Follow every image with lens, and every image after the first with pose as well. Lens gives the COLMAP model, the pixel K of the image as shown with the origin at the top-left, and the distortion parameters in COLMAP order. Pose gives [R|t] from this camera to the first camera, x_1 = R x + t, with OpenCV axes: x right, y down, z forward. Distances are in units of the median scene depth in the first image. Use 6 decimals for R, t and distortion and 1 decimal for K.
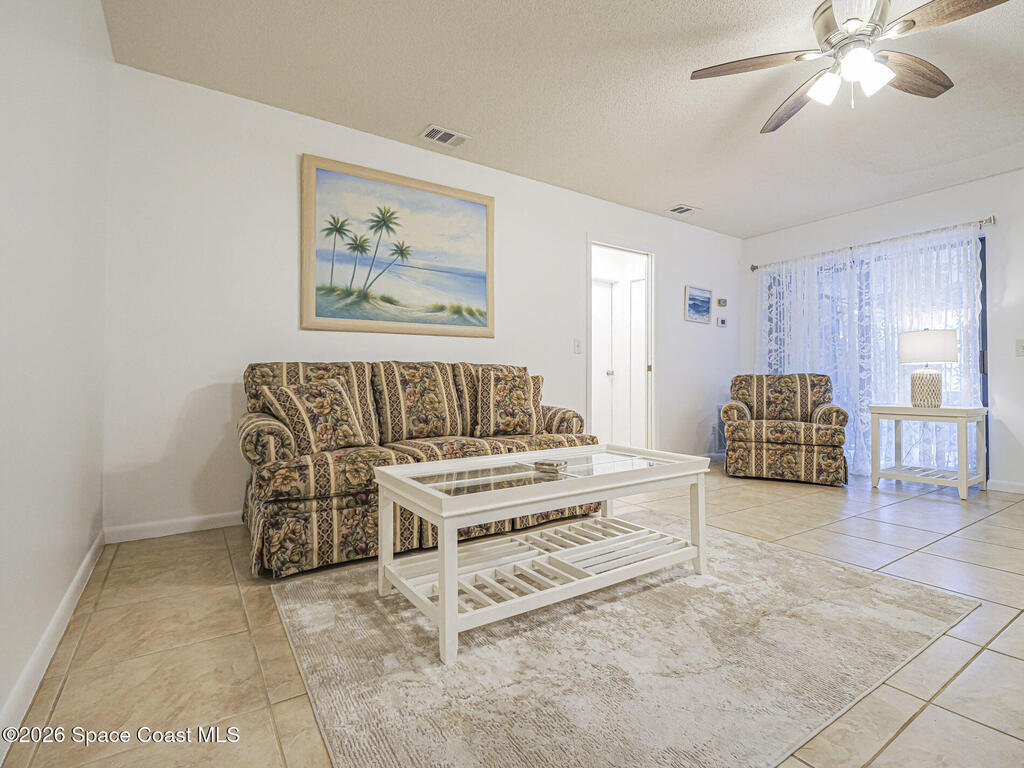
lens RADIAL K [[493.2, 0, 514.8], [0, 493.2, 377.1], [0, 0, 1]] dist [-0.009009, -0.001473]
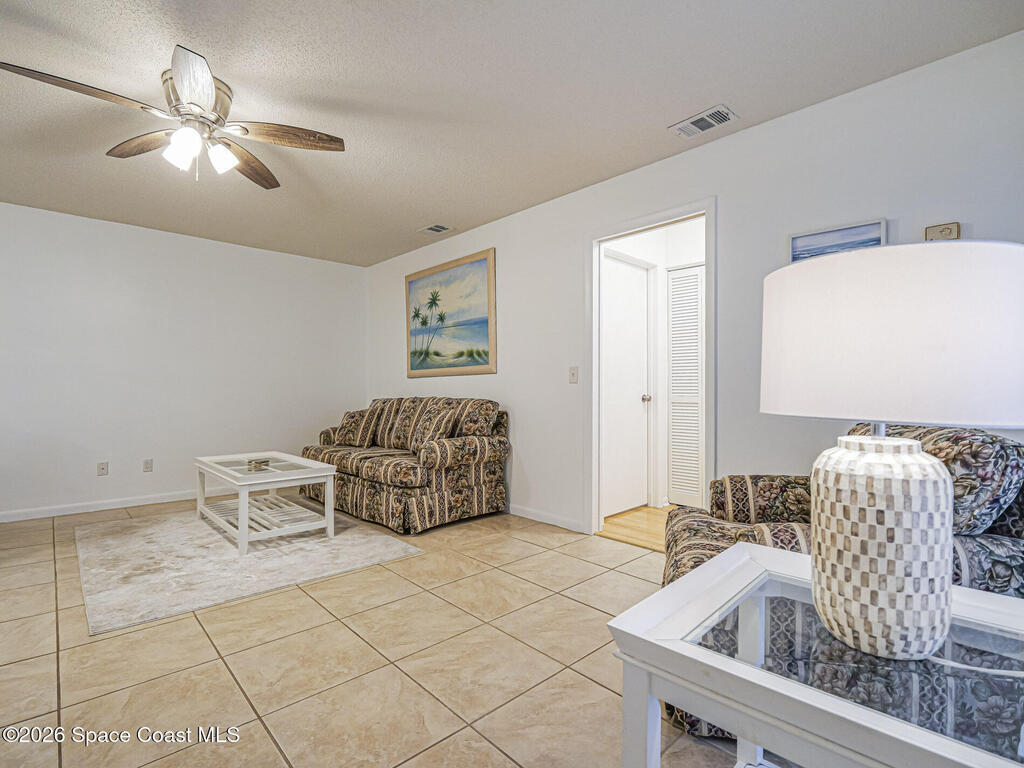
lens RADIAL K [[493.2, 0, 513.4], [0, 493.2, 382.9], [0, 0, 1]] dist [-0.009009, -0.001473]
pose [[0.180251, -0.012968, -0.983535, 1.211692], [0.014972, 0.999833, -0.010439, -0.052177], [0.983507, -0.012844, 0.180415, 0.959102]]
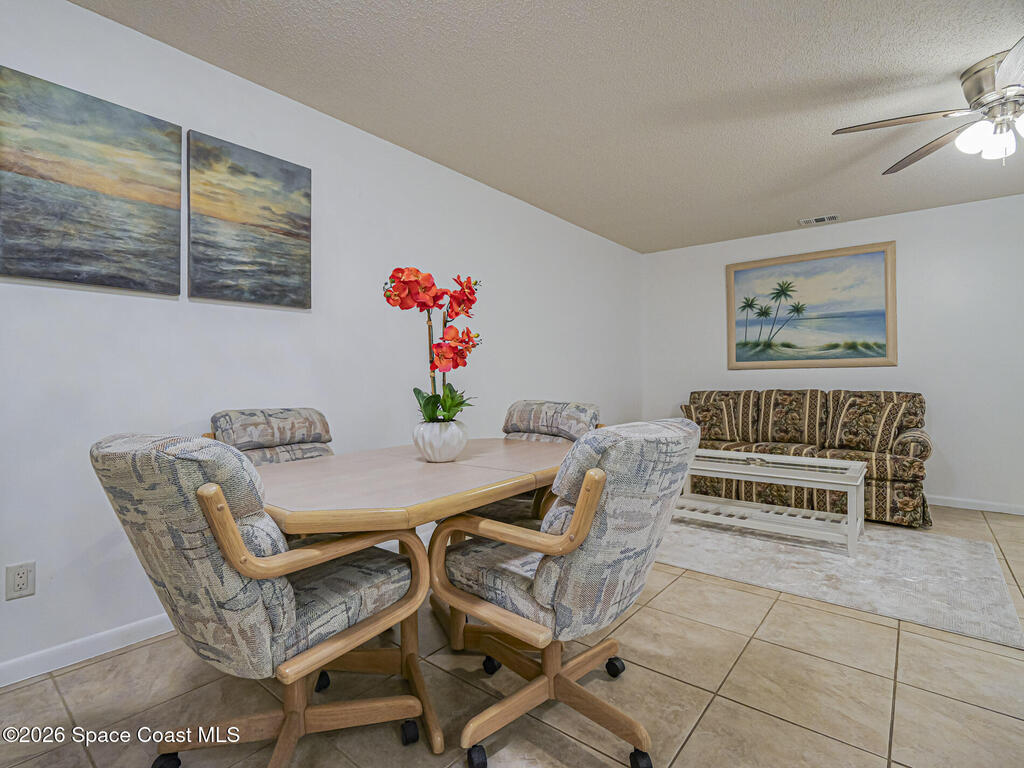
lens RADIAL K [[493.2, 0, 512.3], [0, 493.2, 379.2], [0, 0, 1]] dist [-0.009009, -0.001473]
pose [[0.309001, 0.000231, -0.951062, 0.857379], [0.012158, 0.999917, 0.004193, -0.073767], [0.950984, -0.012859, 0.308973, -0.203817]]
